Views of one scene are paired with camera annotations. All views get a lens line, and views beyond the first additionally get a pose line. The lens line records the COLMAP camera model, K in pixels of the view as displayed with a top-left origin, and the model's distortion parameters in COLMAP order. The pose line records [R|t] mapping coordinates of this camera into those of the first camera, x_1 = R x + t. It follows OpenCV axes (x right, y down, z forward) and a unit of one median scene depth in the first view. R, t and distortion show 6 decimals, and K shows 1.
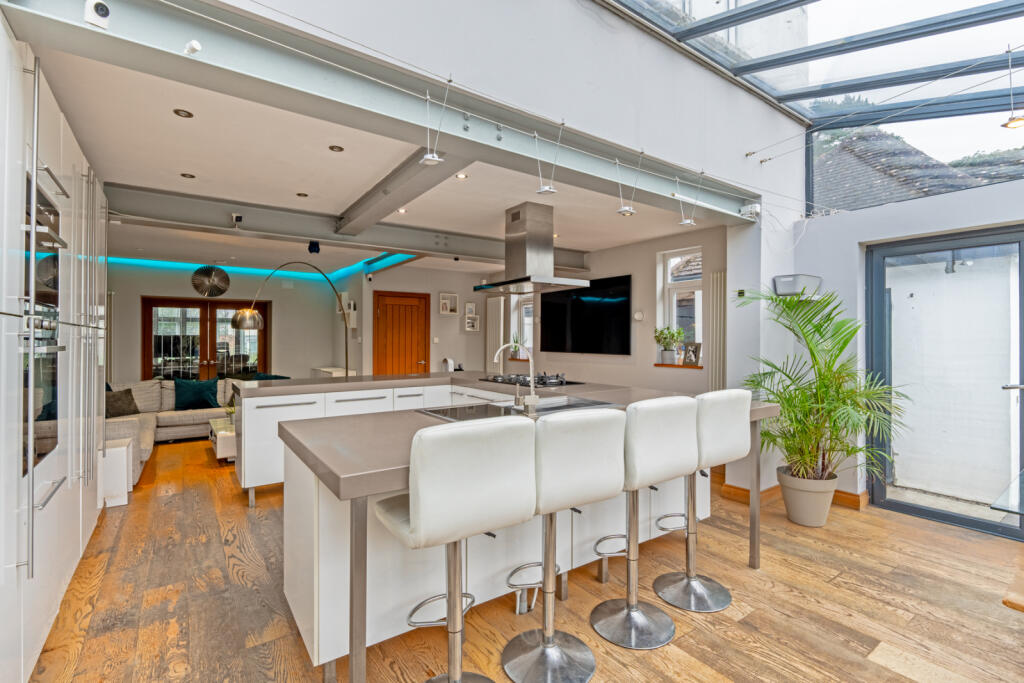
lens RADIAL K [[465.8, 0, 512.5], [0, 465.8, 339.0], [0, 0, 1]] dist [0.000637, 0.000104]
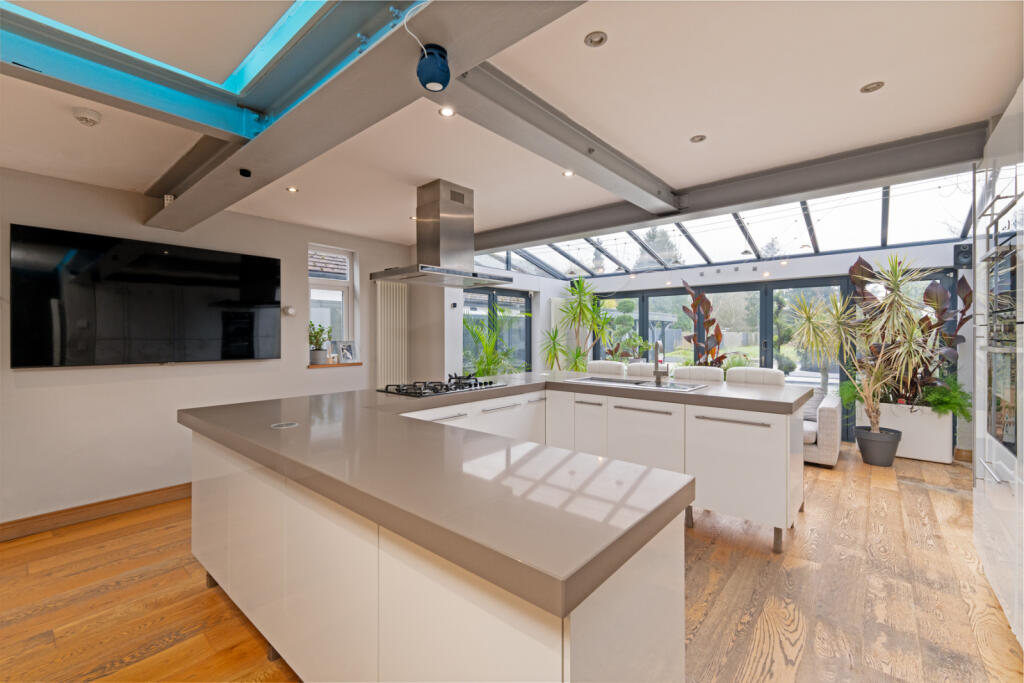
lens RADIAL K [[435.6, 0, 506.2], [0, 435.6, 340.7], [0, 0, 1]] dist [0.019031, 0.000263]
pose [[-0.240747, -0.014657, 0.970477, -1.339970], [-0.003349, 0.999893, 0.014270, -0.016413], [-0.970582, 0.000185, -0.240770, 1.853540]]
